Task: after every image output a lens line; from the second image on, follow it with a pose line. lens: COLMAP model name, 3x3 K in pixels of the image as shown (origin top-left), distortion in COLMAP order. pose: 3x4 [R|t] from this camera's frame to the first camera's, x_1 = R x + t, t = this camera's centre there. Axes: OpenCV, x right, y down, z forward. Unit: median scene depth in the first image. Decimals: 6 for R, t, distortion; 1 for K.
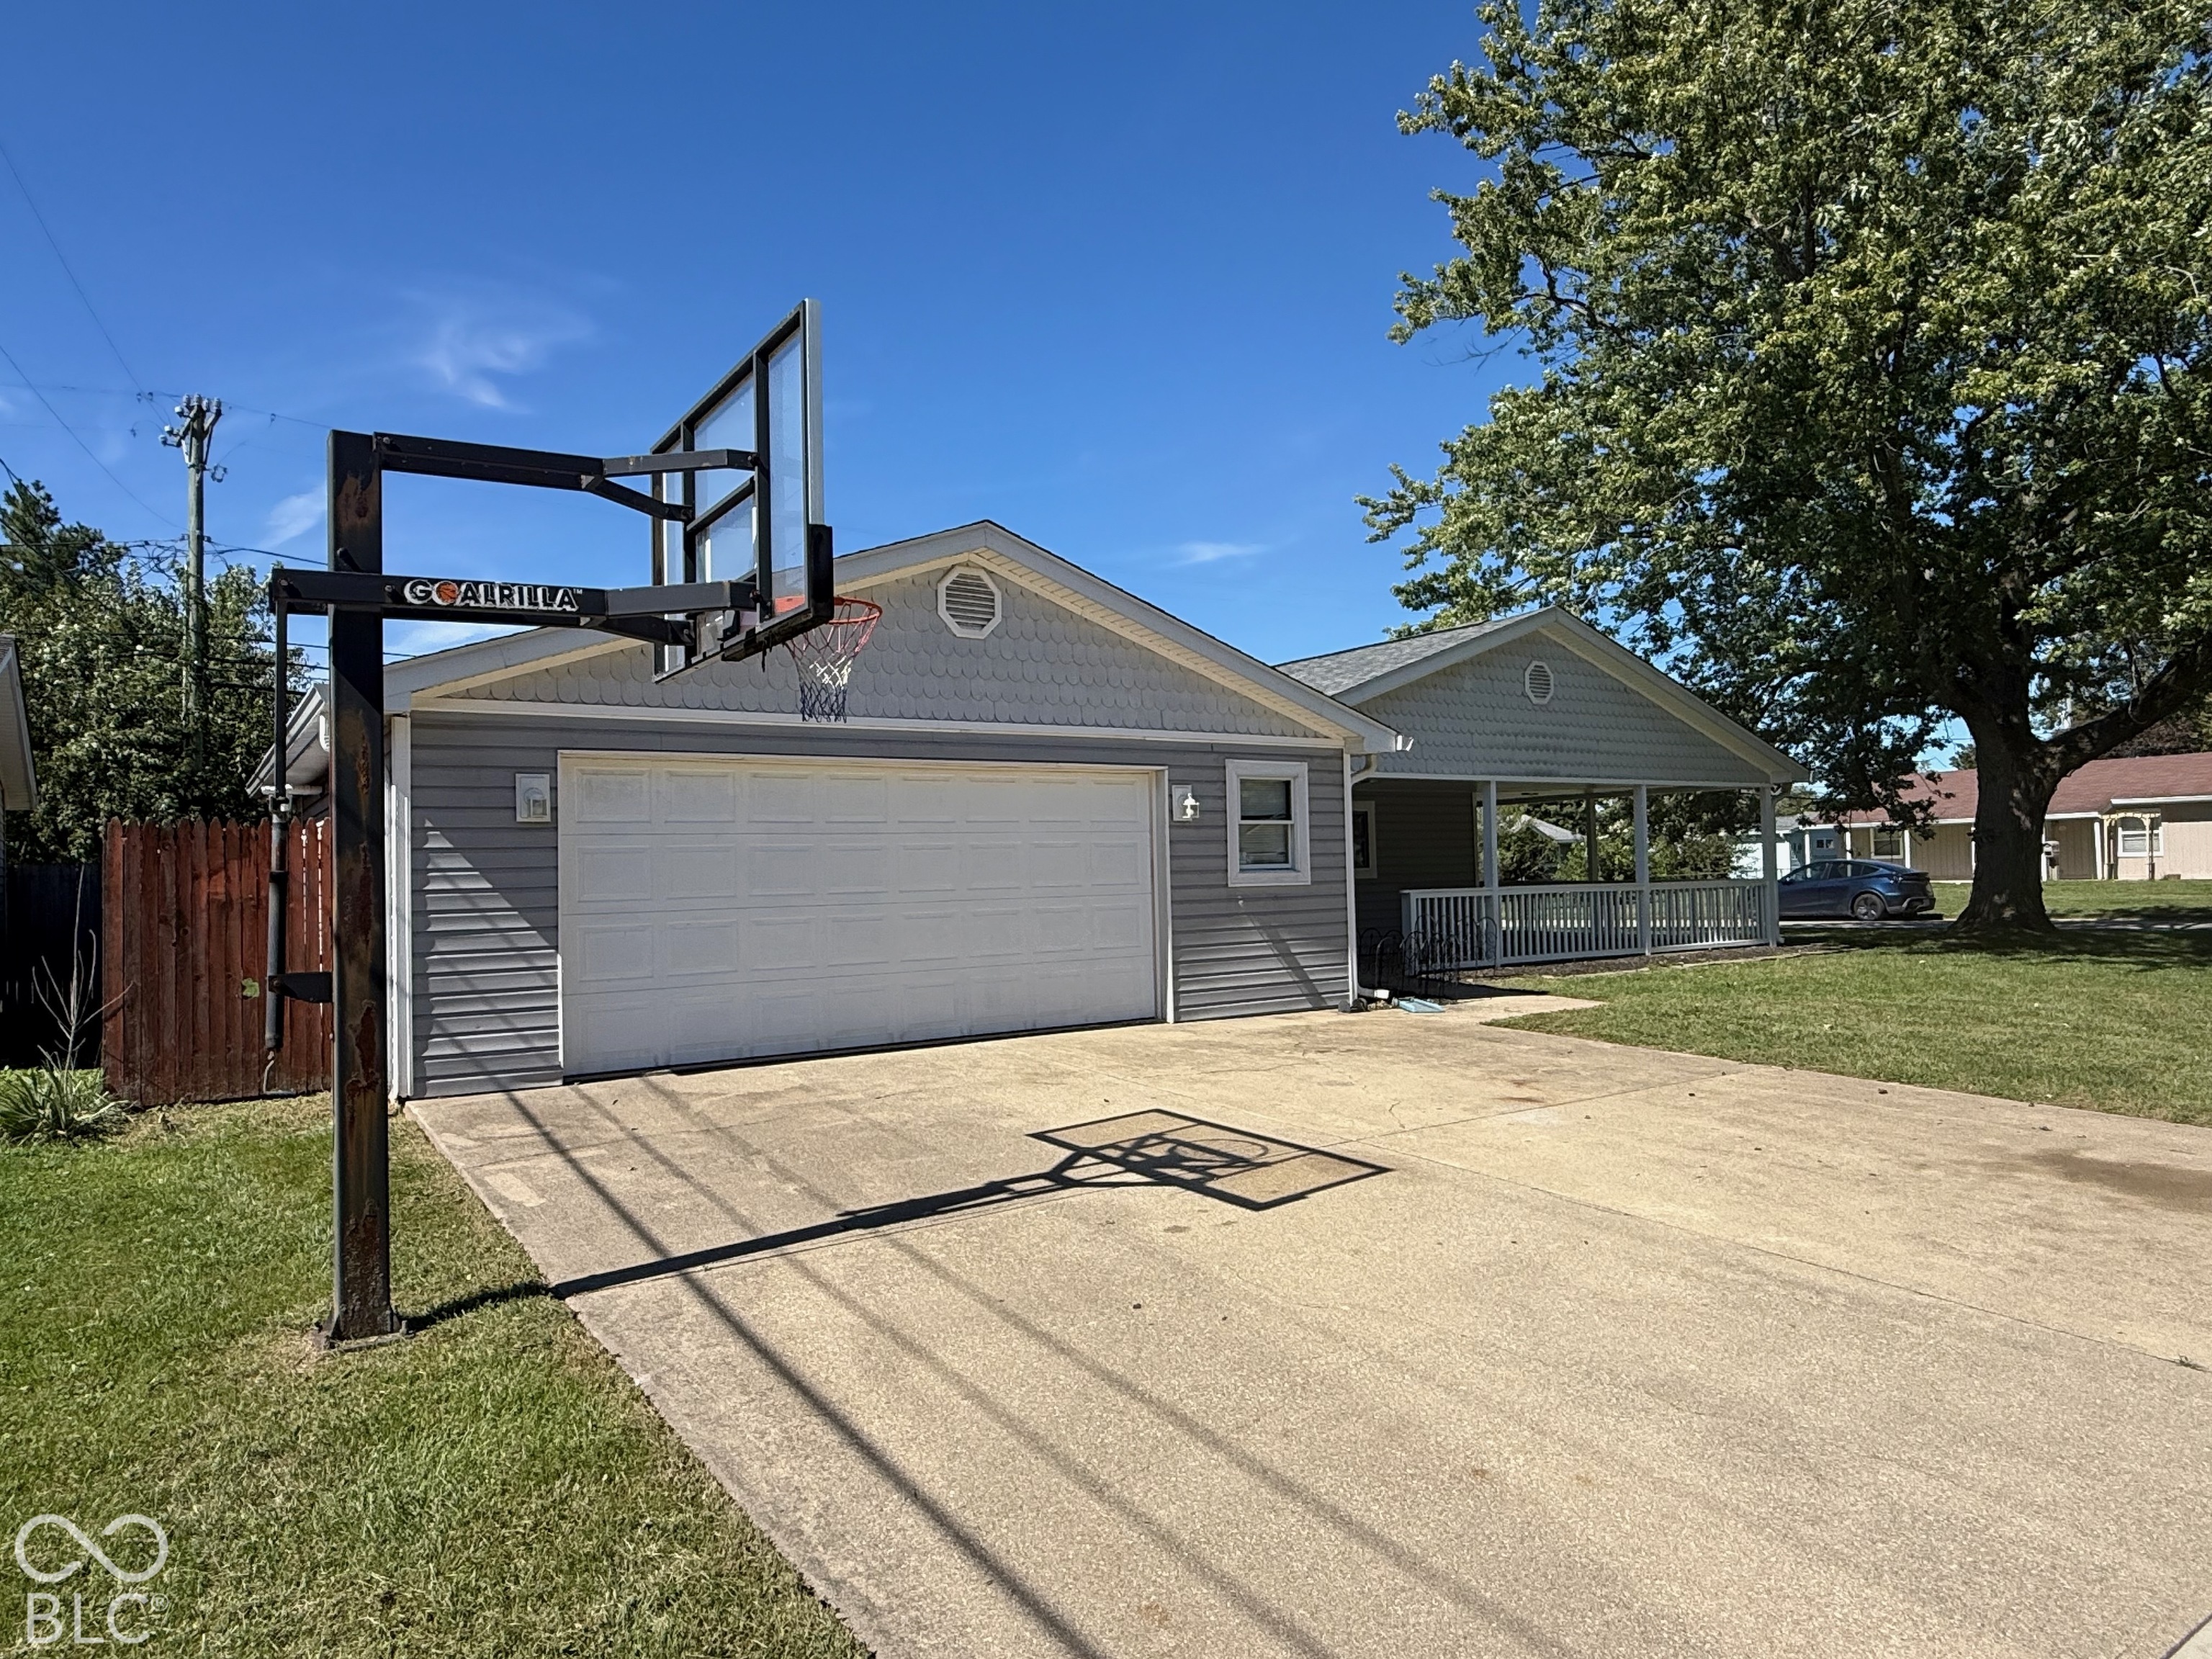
lens RADIAL K [[1347.8, 0, 1106.0], [0, 1347.8, 829.5], [0, 0, 1]] dist [0.013945, 0.000105]
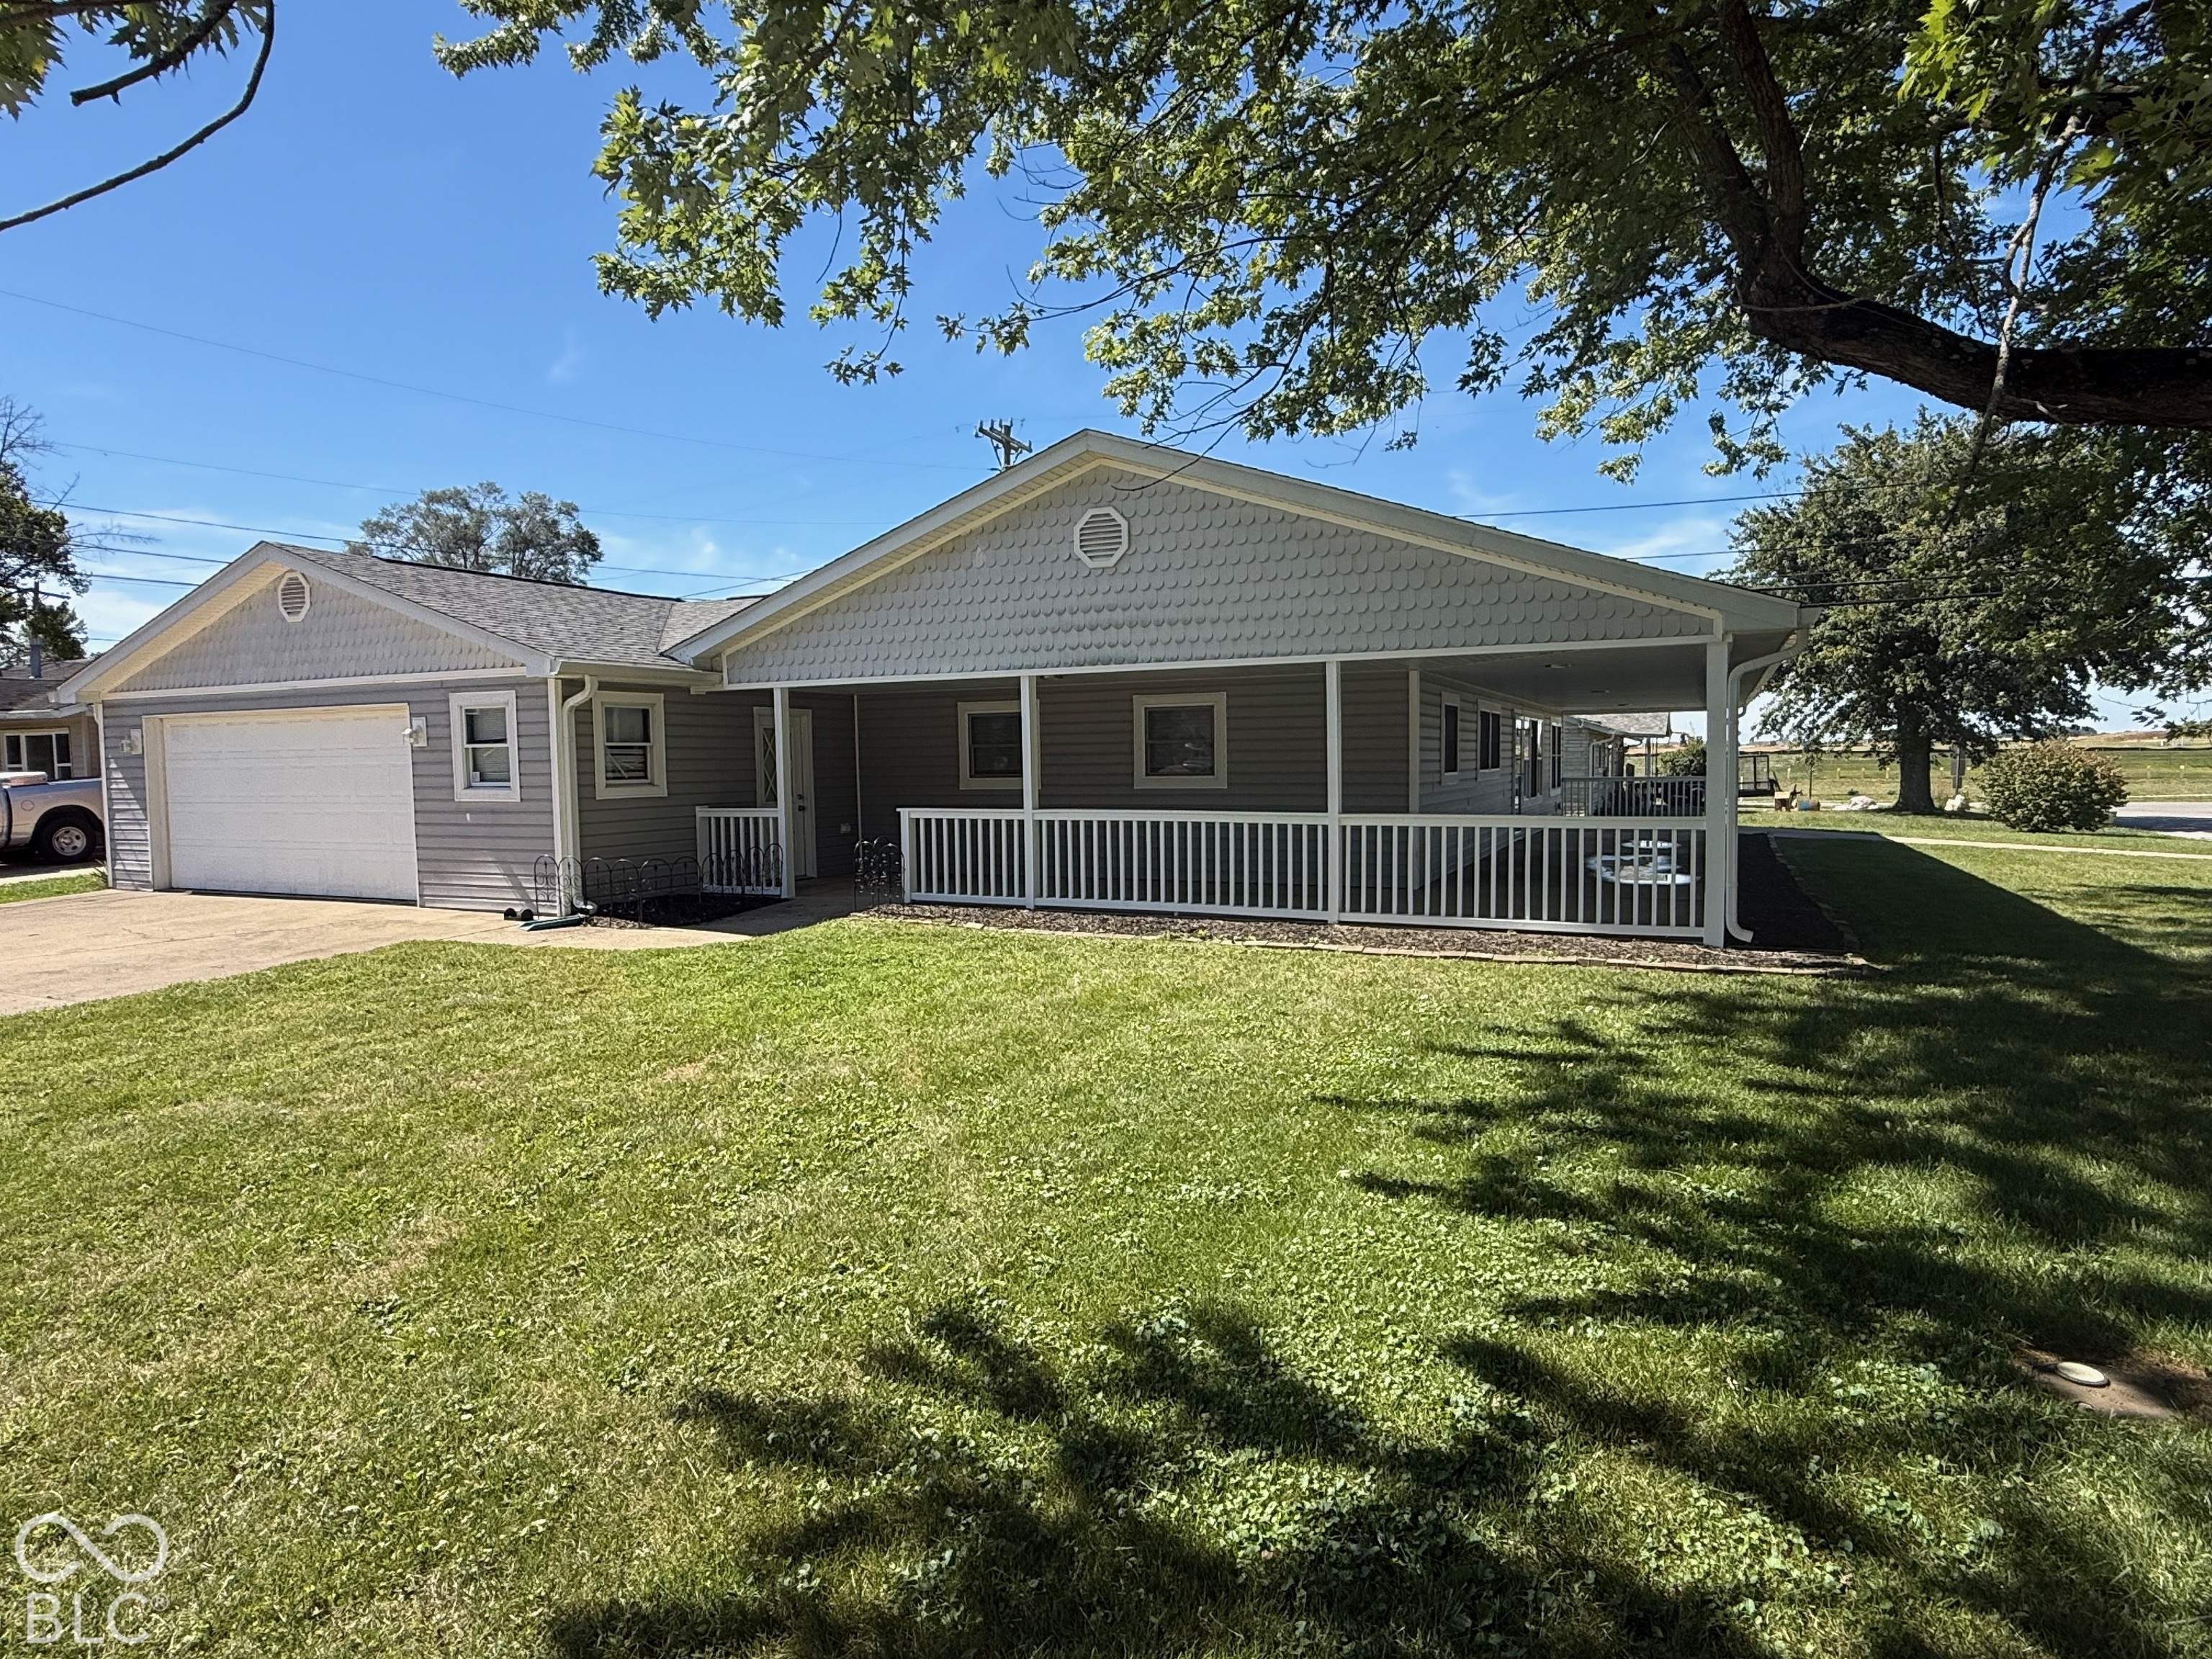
lens RADIAL K [[1379.7, 0, 1106.0], [0, 1379.7, 829.5], [0, 0, 1]] dist [0.006572, 0.000787]
pose [[0.484566, 0.053419, -0.873122, 1.610445], [0.025073, 0.996875, 0.074905, -0.009545], [0.874396, -0.058188, 0.481712, 1.020498]]
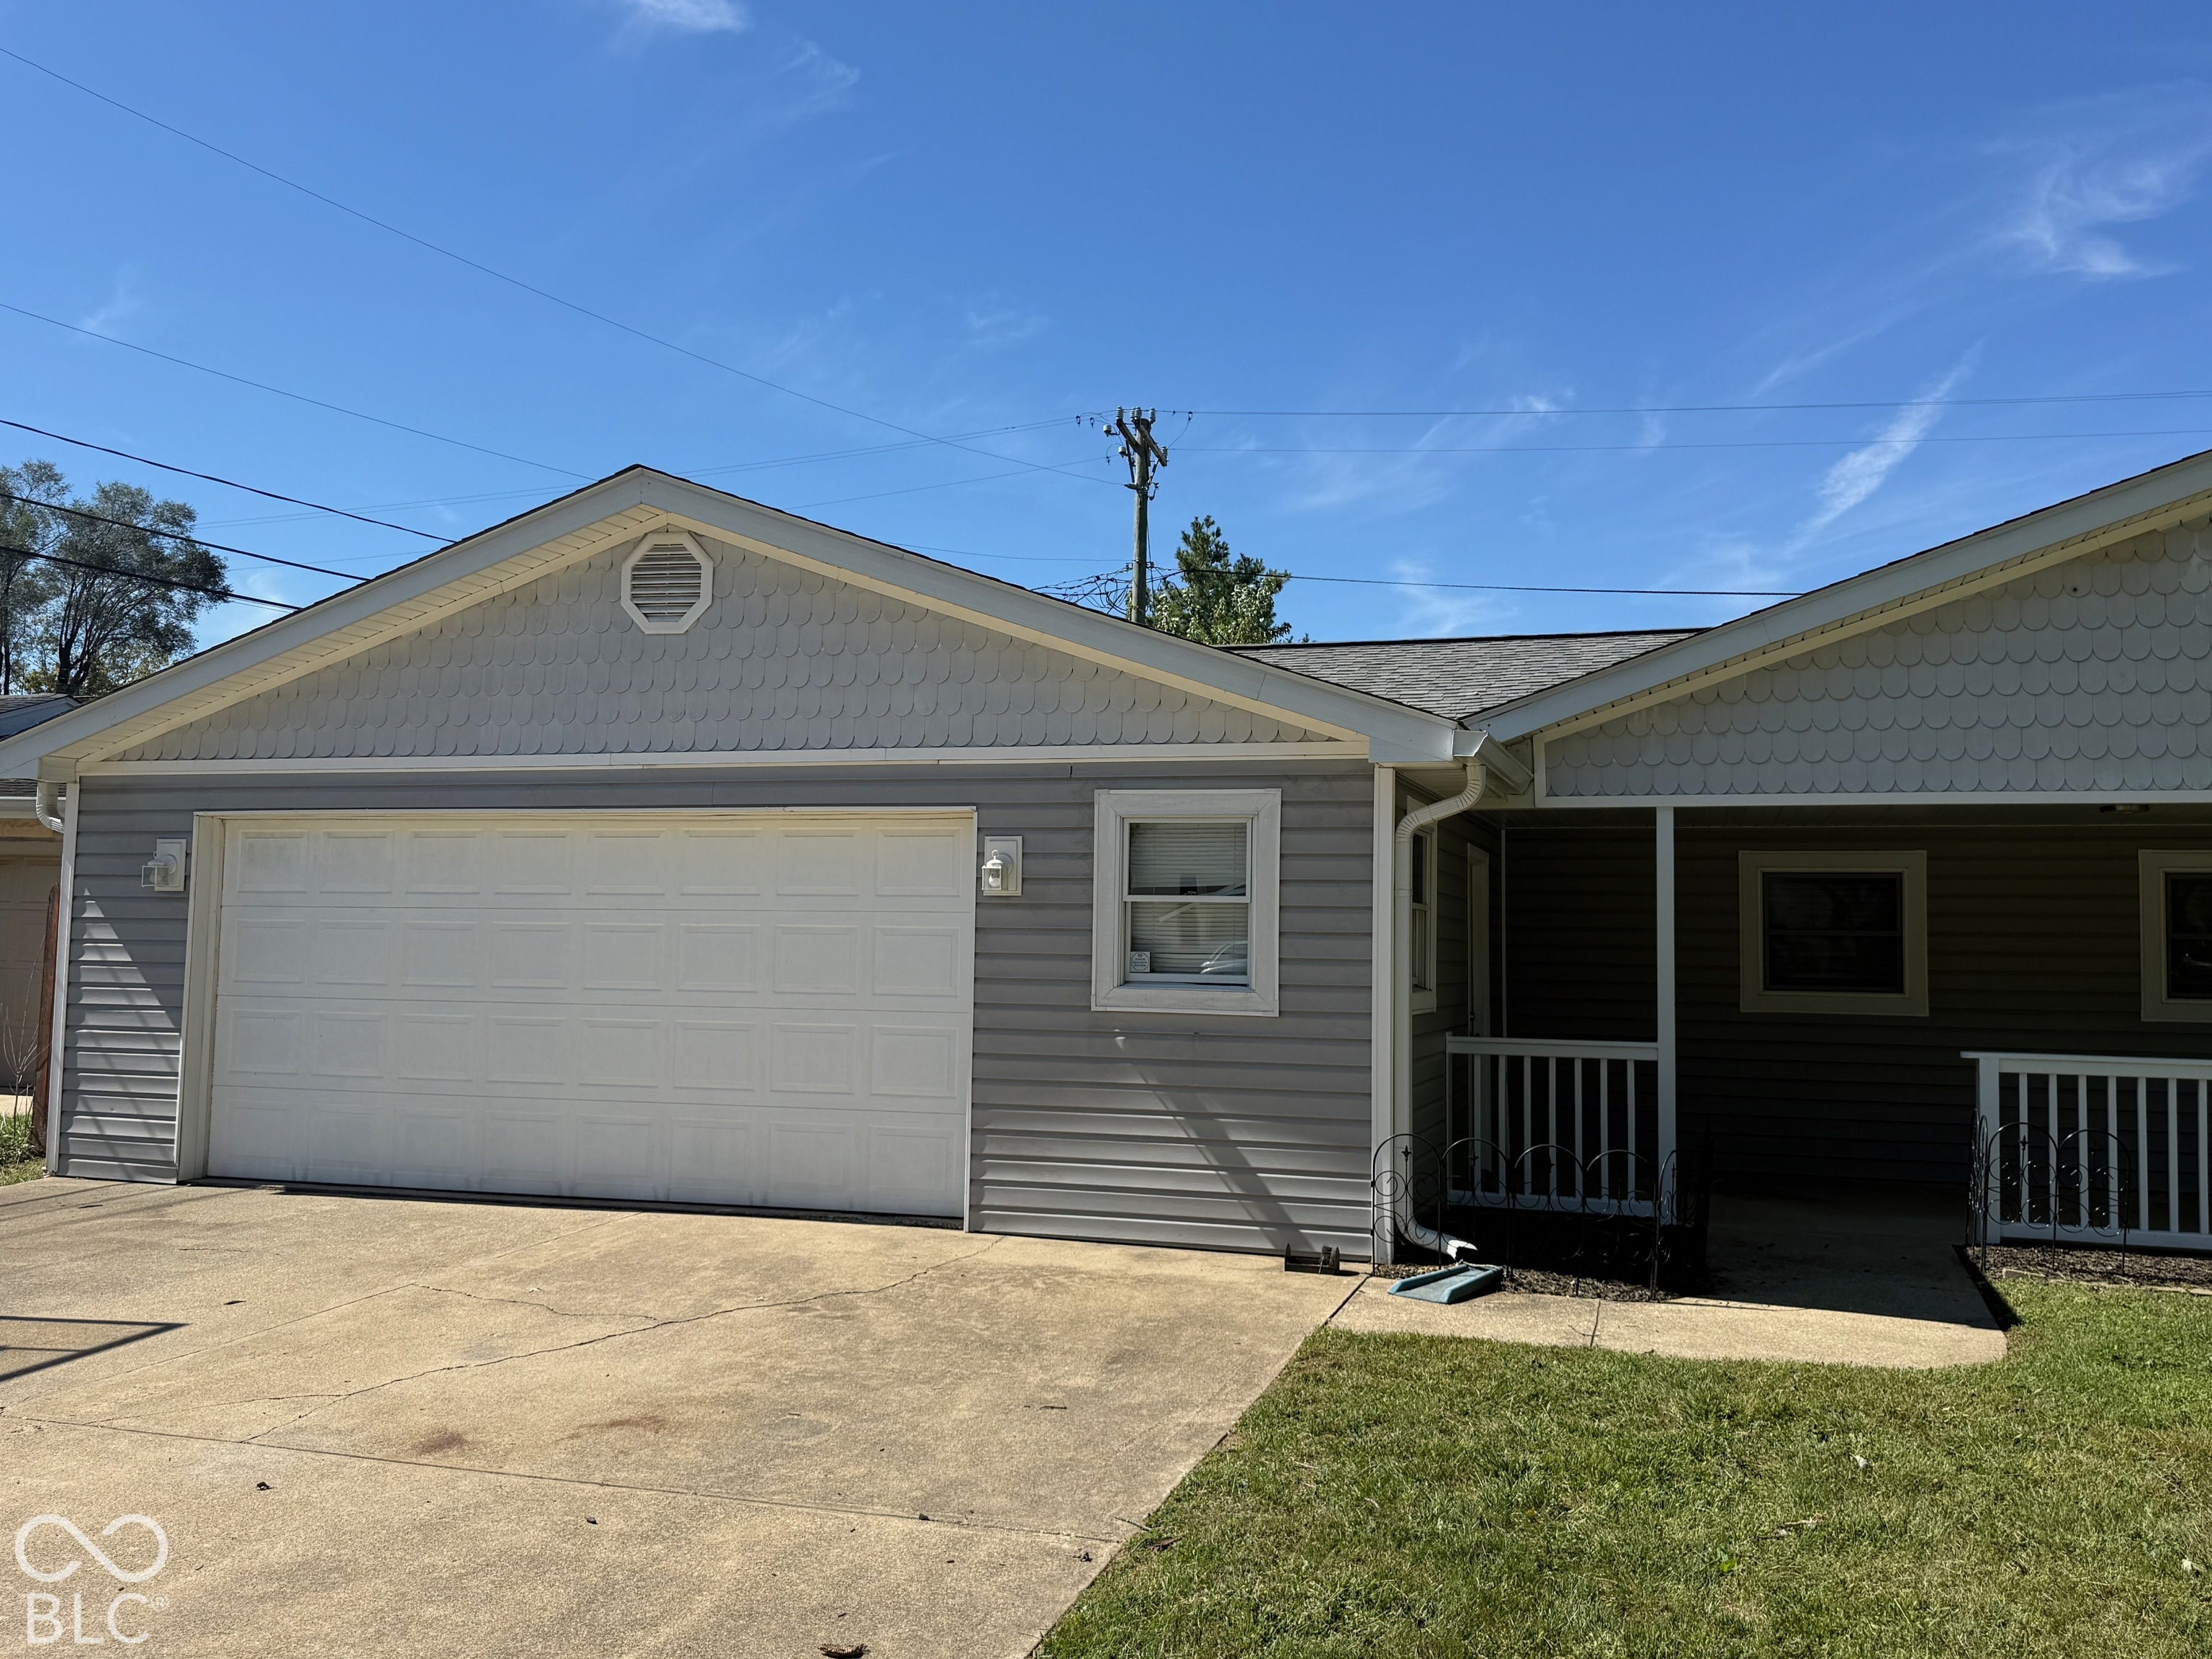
lens RADIAL K [[1959.0, 0, 1106.0], [0, 1959.0, 829.5], [0, 0, 1]] dist [0.062652, -0.007226]
pose [[0.621521, -0.018520, -0.783178, 0.838845], [-0.010456, 0.999435, -0.031932, -0.008986], [0.783327, 0.028035, 0.620977, 0.537665]]
